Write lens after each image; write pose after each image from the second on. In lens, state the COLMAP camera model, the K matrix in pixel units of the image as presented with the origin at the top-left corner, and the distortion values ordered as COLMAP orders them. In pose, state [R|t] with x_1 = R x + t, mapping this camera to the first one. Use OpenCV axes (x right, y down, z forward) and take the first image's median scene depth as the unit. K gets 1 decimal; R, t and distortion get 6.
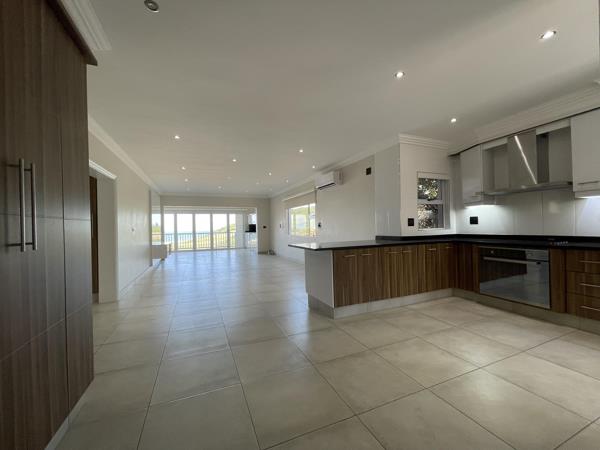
lens RADIAL K [[241.6, 0, 297.8], [0, 241.6, 225.6], [0, 0, 1]] dist [-0.000246, -0.000141]
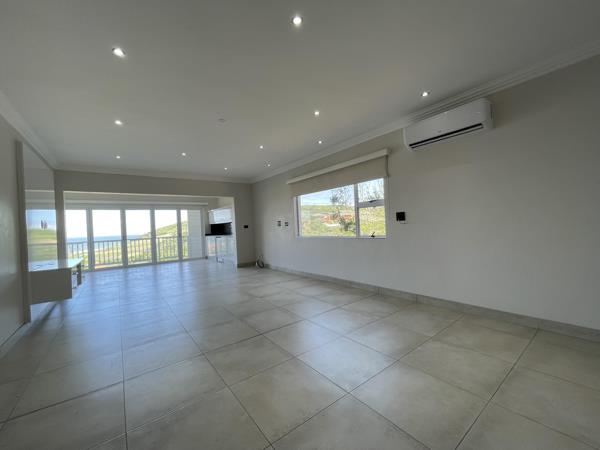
lens RADIAL K [[241.6, 0, 297.8], [0, 241.6, 225.6], [0, 0, 1]] dist [-0.000246, -0.000141]
pose [[0.969195, -0.025169, 0.245005, -0.393819], [0.026052, 0.999661, -0.000365, 0.018764], [-0.244913, 0.006737, 0.969522, 0.756826]]
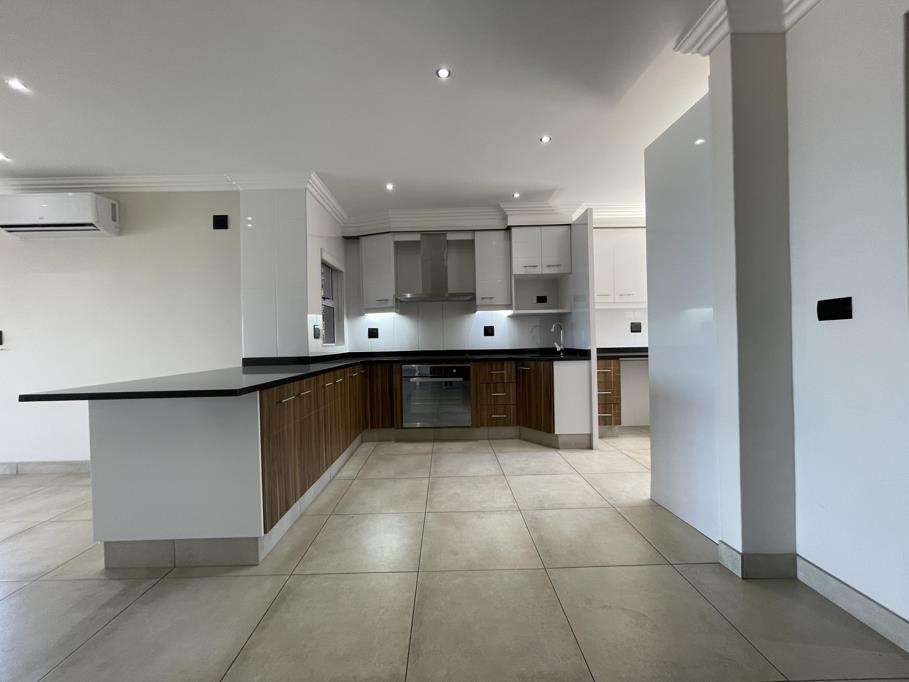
lens RADIAL K [[366.1, 0, 451.2], [0, 366.1, 341.9], [0, 0, 1]] dist [-0.000246, -0.000141]
pose [[0.378208, 0.009589, 0.925671, -0.200618], [0.006920, 0.999889, -0.013185, 0.020844], [-0.925695, 0.011392, 0.378100, 0.329226]]
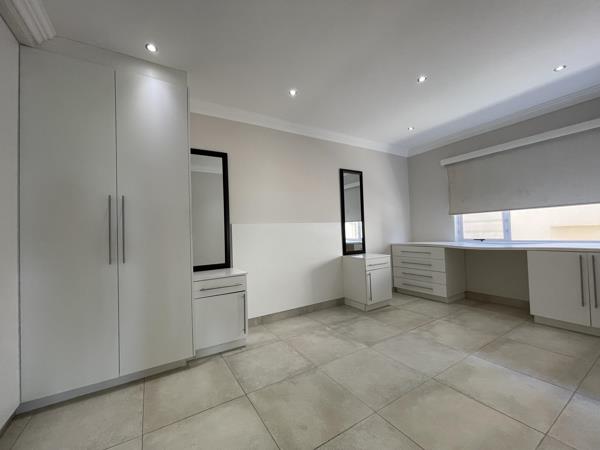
lens RADIAL K [[241.6, 0, 297.8], [0, 241.6, 225.6], [0, 0, 1]] dist [-0.000246, -0.000141]
pose [[-0.154387, 0.044625, 0.987002, -0.119221], [0.028349, 0.998768, -0.040723, 0.013043], [-0.987604, 0.021694, -0.155462, 0.541683]]
